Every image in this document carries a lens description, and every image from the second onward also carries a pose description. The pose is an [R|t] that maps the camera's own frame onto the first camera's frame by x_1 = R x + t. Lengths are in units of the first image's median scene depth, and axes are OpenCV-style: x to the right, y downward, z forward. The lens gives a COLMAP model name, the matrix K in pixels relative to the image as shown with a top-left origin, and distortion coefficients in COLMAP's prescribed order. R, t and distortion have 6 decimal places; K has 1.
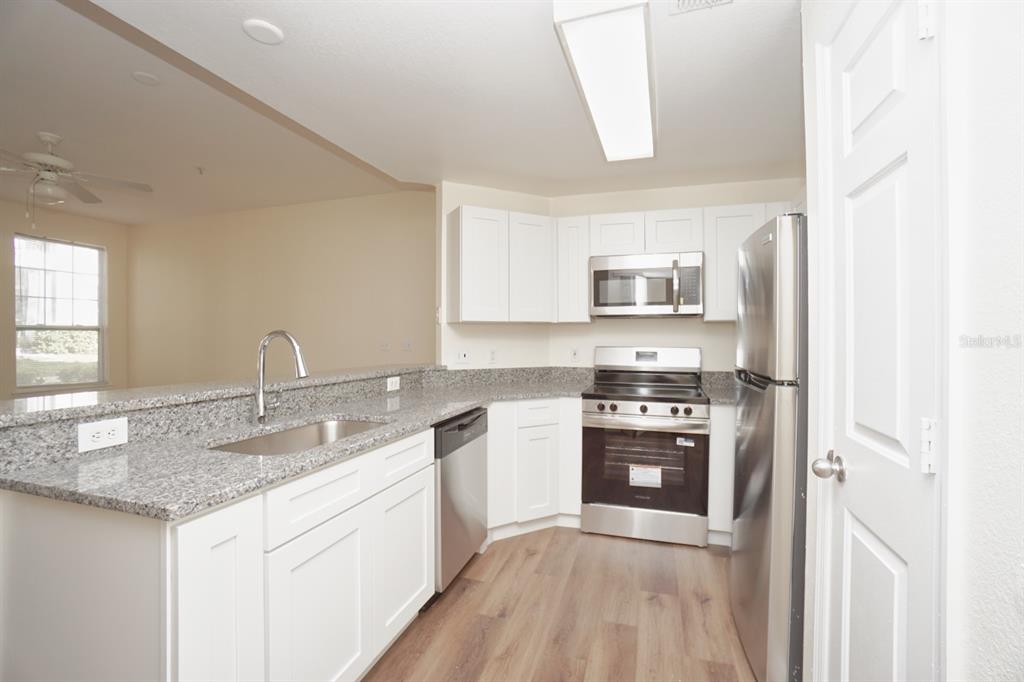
lens RADIAL K [[450.5, 0, 512.5], [0, 450.5, 338.3], [0, 0, 1]] dist [-0.069975, 0.025293]
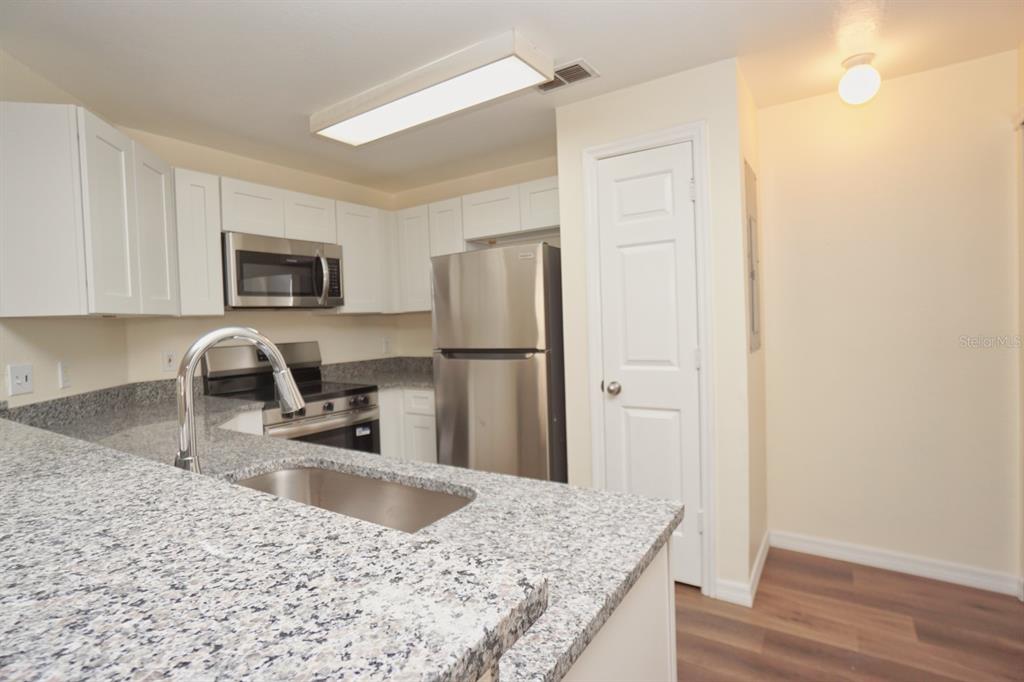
lens RADIAL K [[510.2, 0, 513.3], [0, 510.2, 338.0], [0, 0, 1]] dist [-0.050222, 0.024102]
pose [[0.260542, -0.043613, 0.964477, -0.628208], [0.042767, 0.998520, 0.033599, -0.005407], [-0.964515, 0.032494, 0.262022, 0.345365]]
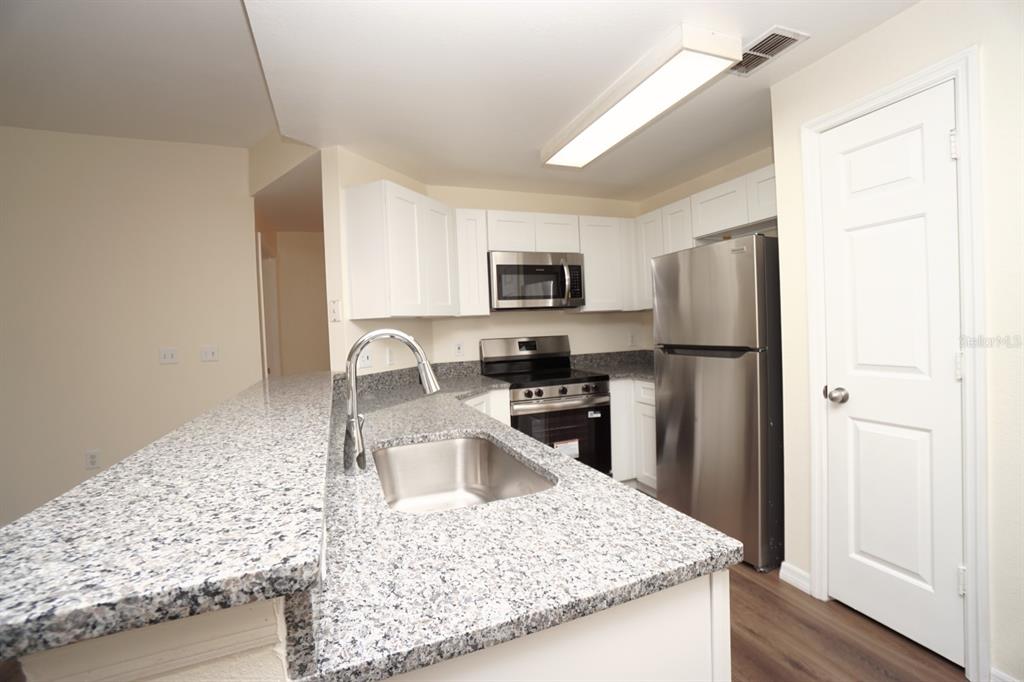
lens RADIAL K [[450.5, 0, 512.5], [0, 450.5, 338.3], [0, 0, 1]] dist [-0.069975, 0.025293]
pose [[0.770224, -0.050502, 0.635771, -0.516494], [0.047278, 0.998638, 0.022050, -0.004192], [-0.636018, 0.013075, 0.771563, 0.212352]]
